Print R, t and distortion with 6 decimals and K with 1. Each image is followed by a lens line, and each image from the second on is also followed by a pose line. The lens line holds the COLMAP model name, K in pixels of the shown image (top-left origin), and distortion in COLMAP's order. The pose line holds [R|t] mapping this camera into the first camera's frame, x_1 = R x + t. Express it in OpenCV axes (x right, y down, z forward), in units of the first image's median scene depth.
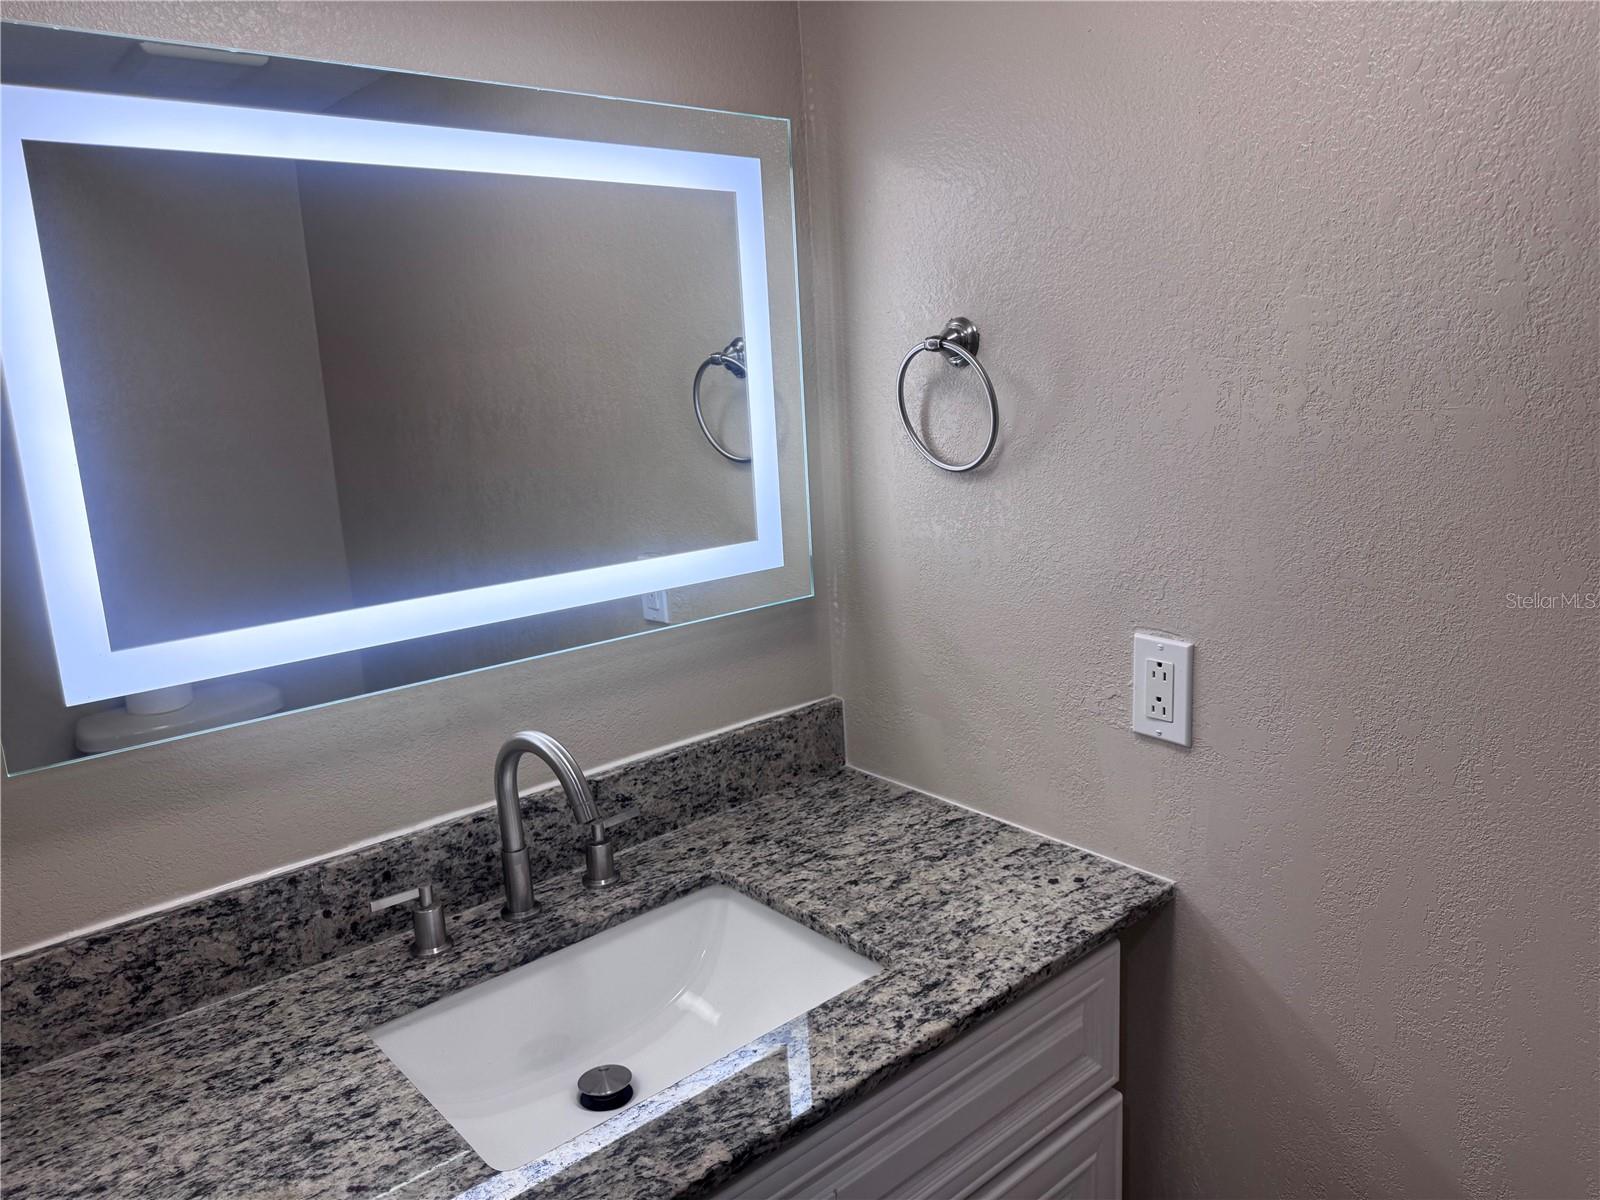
lens RADIAL K [[1157.1, 0, 807.4], [0, 1157.1, 580.8], [0, 0, 1]] dist [0.083111, -0.086646]
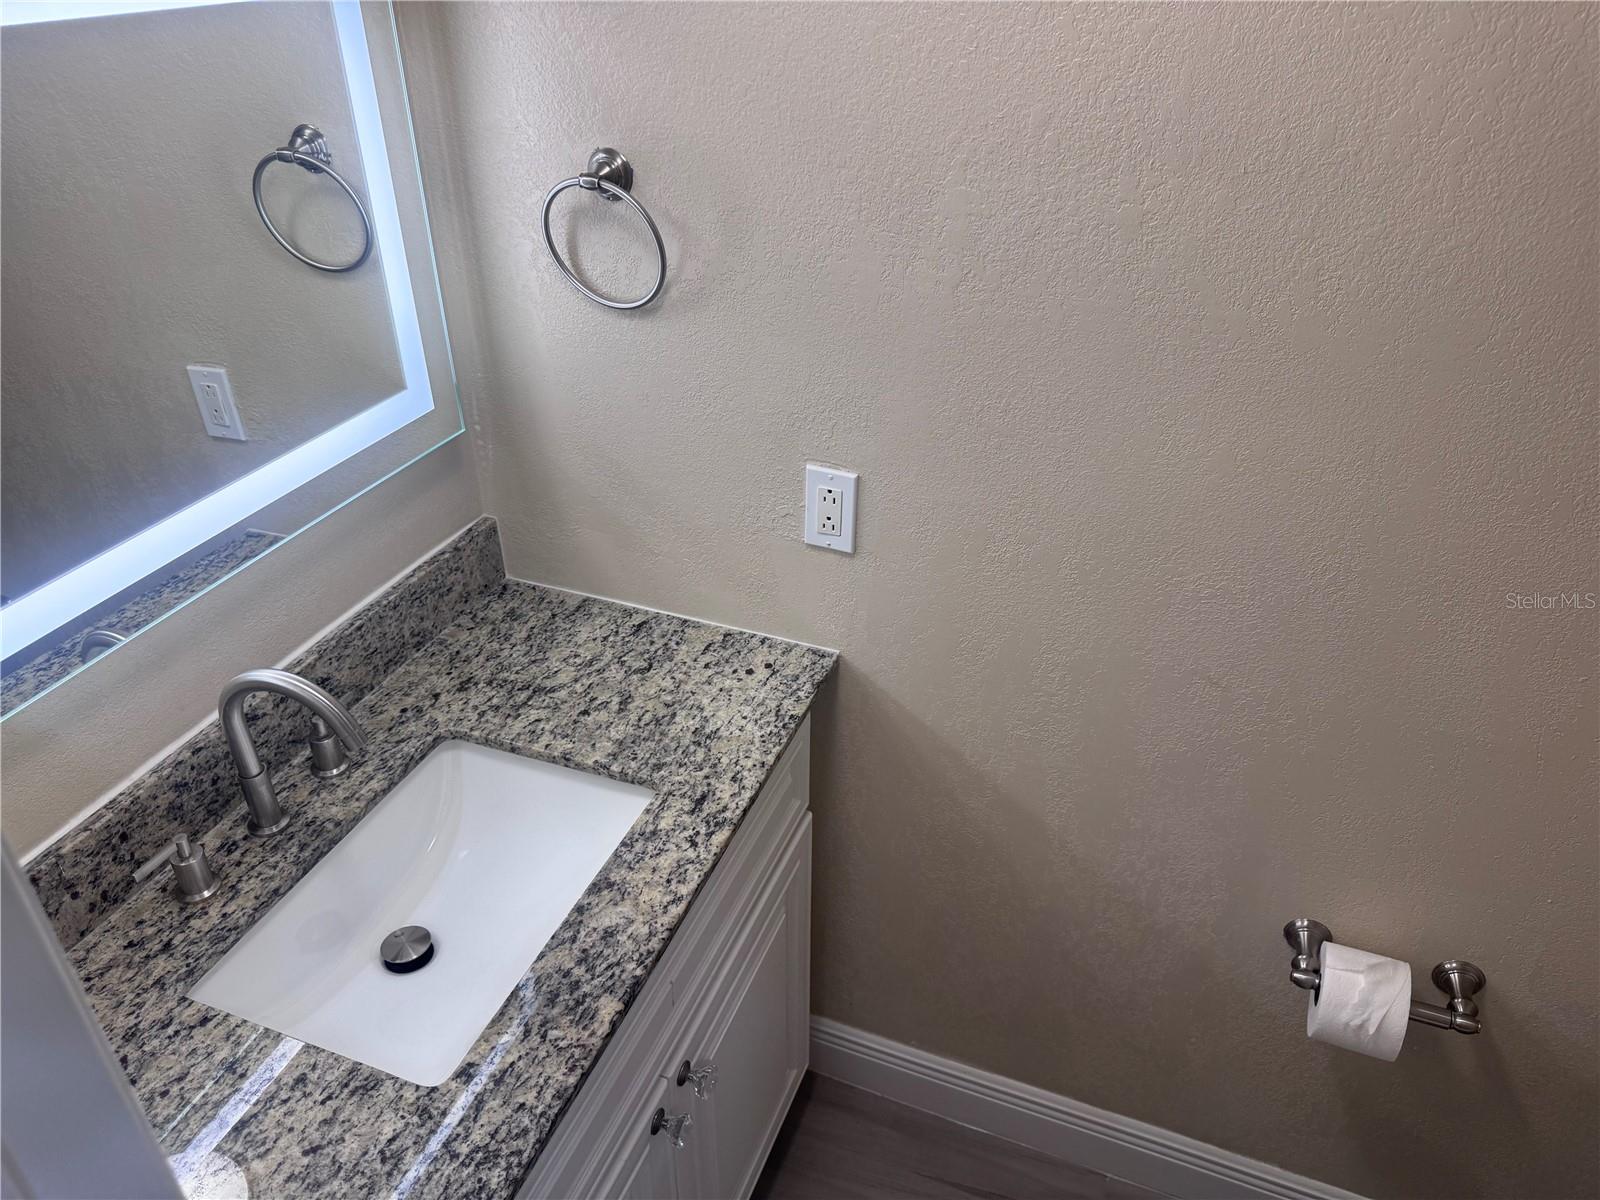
lens RADIAL K [[1157.1, 0, 810.8], [0, 1157.1, 593.9], [0, 0, 1]] dist [0.083111, -0.086646]
pose [[0.884186, -0.195552, 0.424235, -0.229036], [0.045724, 0.940031, 0.338011, -0.223037], [-0.464893, -0.279467, 0.840103, 0.000959]]
